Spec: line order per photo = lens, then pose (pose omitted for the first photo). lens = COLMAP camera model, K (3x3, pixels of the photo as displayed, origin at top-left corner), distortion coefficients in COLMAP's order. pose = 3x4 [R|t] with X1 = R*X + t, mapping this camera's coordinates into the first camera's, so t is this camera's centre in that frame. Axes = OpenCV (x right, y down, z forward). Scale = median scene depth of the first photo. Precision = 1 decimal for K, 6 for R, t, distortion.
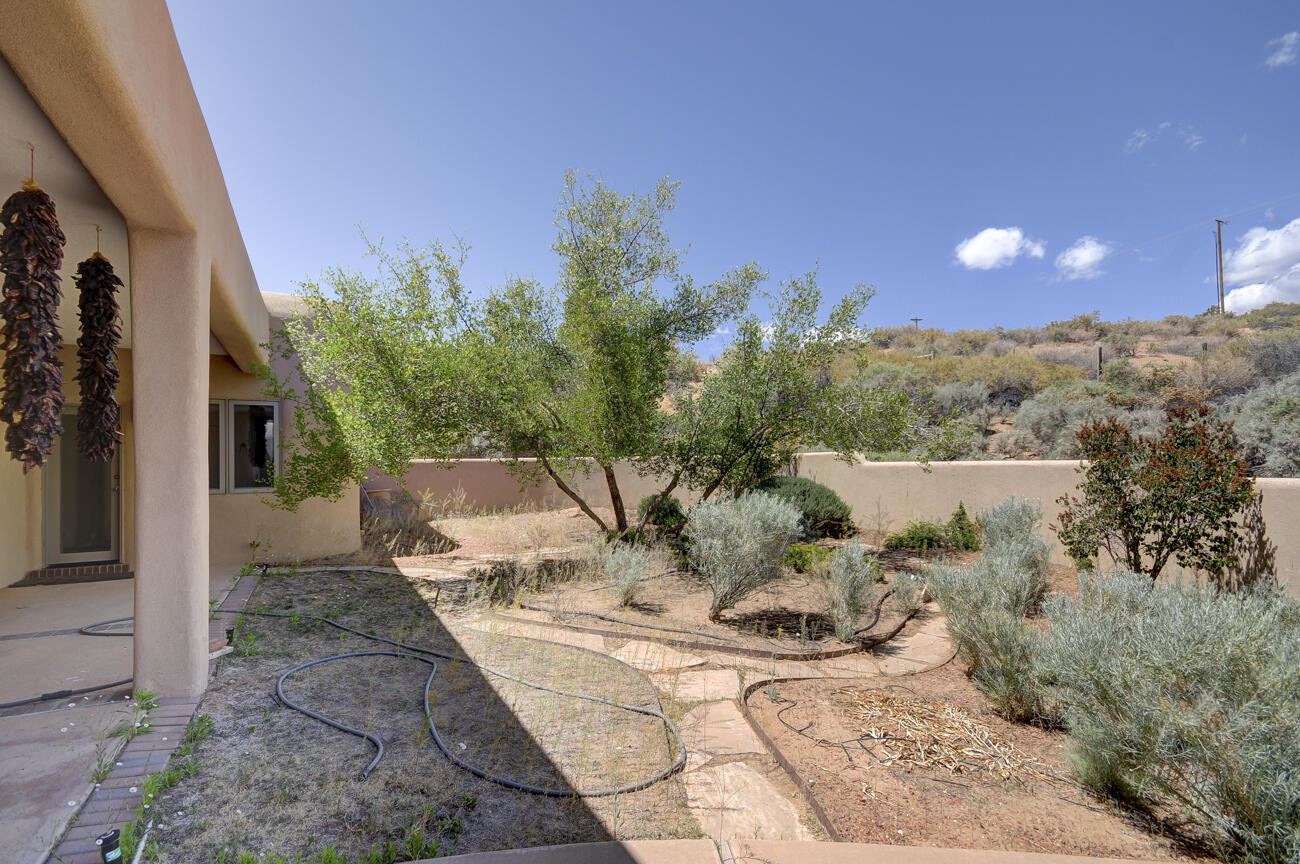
lens RADIAL K [[592.2, 0, 676.8], [0, 592.2, 463.6], [0, 0, 1]] dist [0.011462, -0.007291]
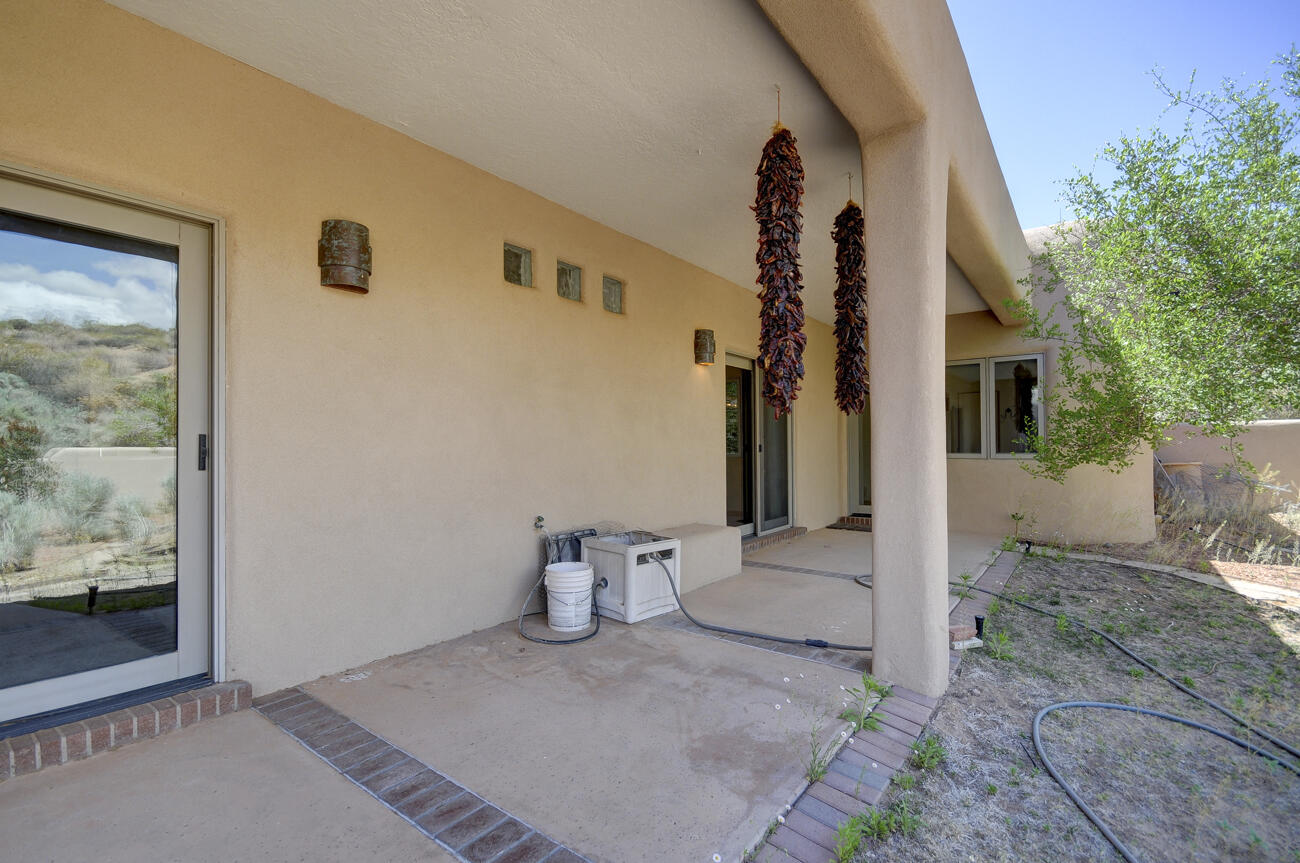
lens RADIAL K [[592.2, 0, 645.1], [0, 592.2, 433.7], [0, 0, 1]] dist [0.011462, -0.007291]
pose [[0.371924, -0.008892, -0.928221, -0.149169], [0.003110, 0.999960, -0.008333, 0.028636], [0.928258, 0.000213, 0.371937, 0.249017]]
